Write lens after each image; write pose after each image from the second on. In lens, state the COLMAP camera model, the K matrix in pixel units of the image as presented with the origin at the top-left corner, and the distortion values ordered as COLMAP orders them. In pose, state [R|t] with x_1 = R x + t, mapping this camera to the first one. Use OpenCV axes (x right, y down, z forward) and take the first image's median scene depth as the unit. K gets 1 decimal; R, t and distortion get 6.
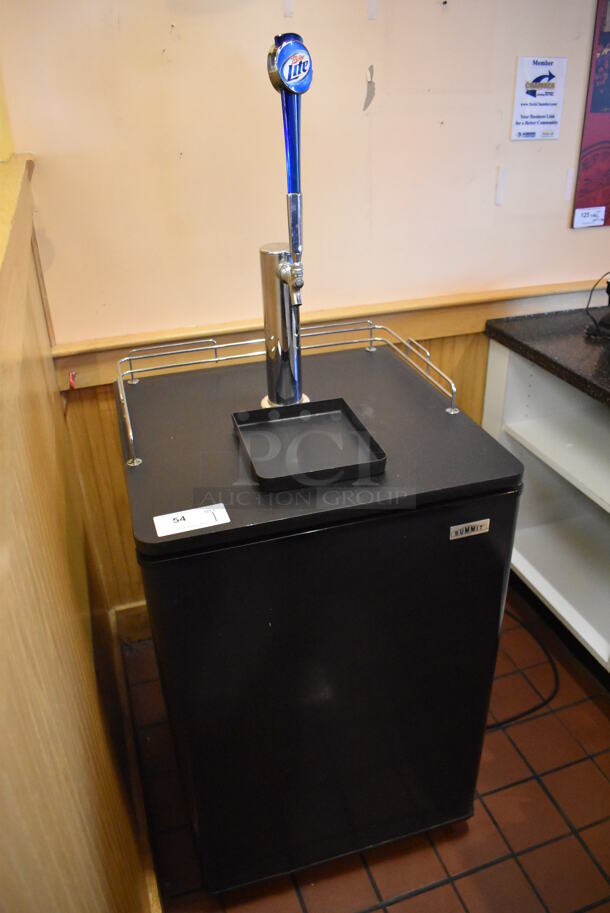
lens RADIAL K [[712.8, 0, 307.4], [0, 712.8, 457.2], [0, 0, 1]] dist [-0.098529, 0.012966]
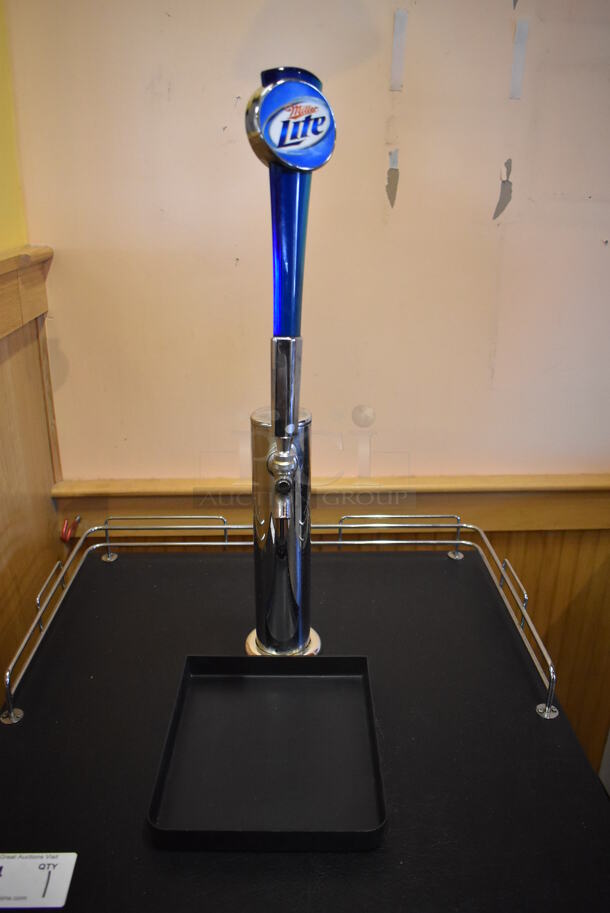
lens RADIAL K [[712.8, 0, 307.4], [0, 712.8, 457.2], [0, 0, 1]] dist [-0.098529, 0.012966]
pose [[0.964751, 0.123545, -0.232360, 0.108493], [-0.155051, 0.980275, -0.122556, -0.153456], [0.212635, 0.154263, 0.964878, 0.332070]]
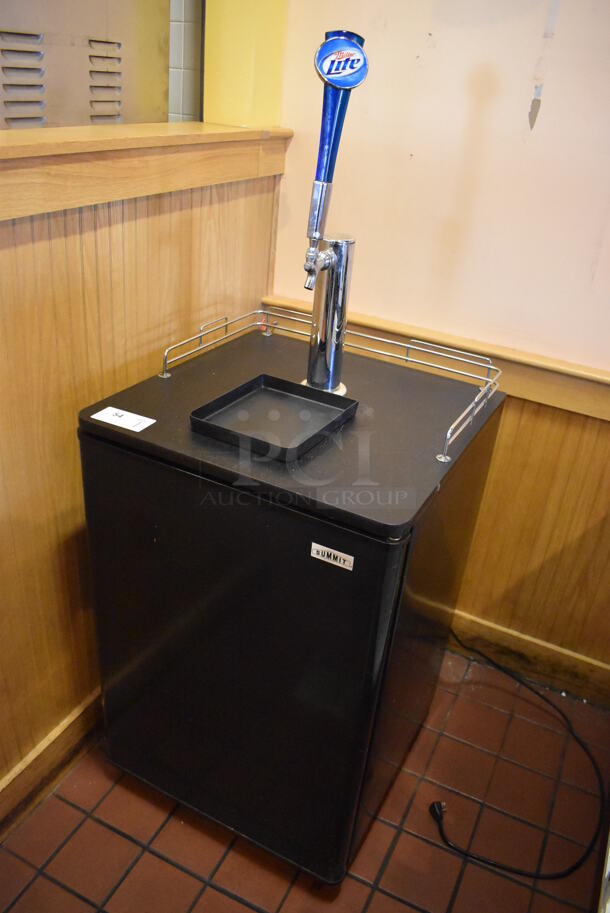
lens RADIAL K [[712.8, 0, 307.4], [0, 712.8, 457.2], [0, 0, 1]] dist [-0.098529, 0.012966]
pose [[0.710860, 0.406679, -0.573838, 0.539547], [-0.427338, 0.897755, 0.106861, -0.080369], [0.558624, 0.169259, 0.811967, 0.151756]]
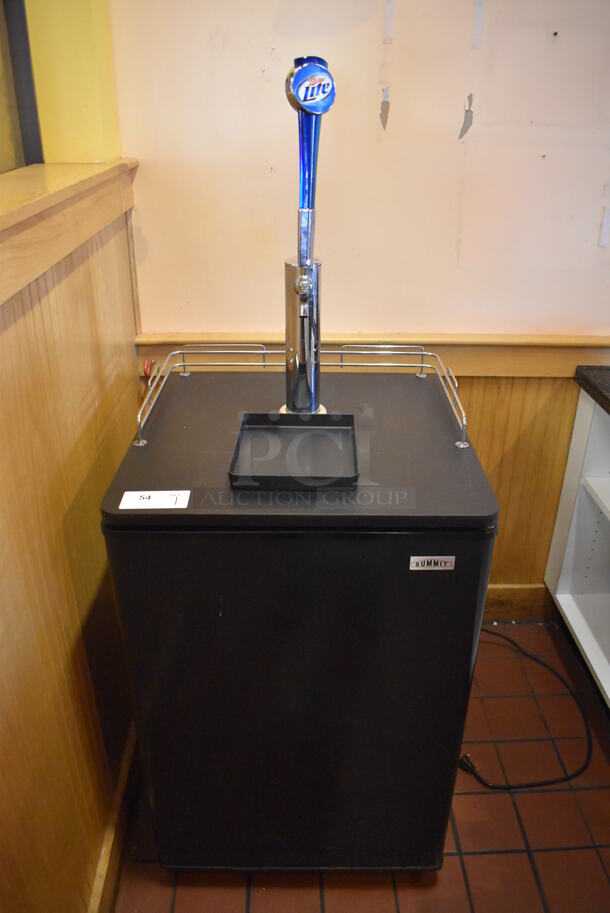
lens RADIAL K [[712.8, 0, 307.4], [0, 712.8, 457.2], [0, 0, 1]] dist [-0.098529, 0.012966]
pose [[0.957028, 0.160193, -0.241736, 0.215591], [-0.167835, 0.985751, -0.011221, -0.001561], [0.236494, 0.051310, 0.970277, 0.006645]]
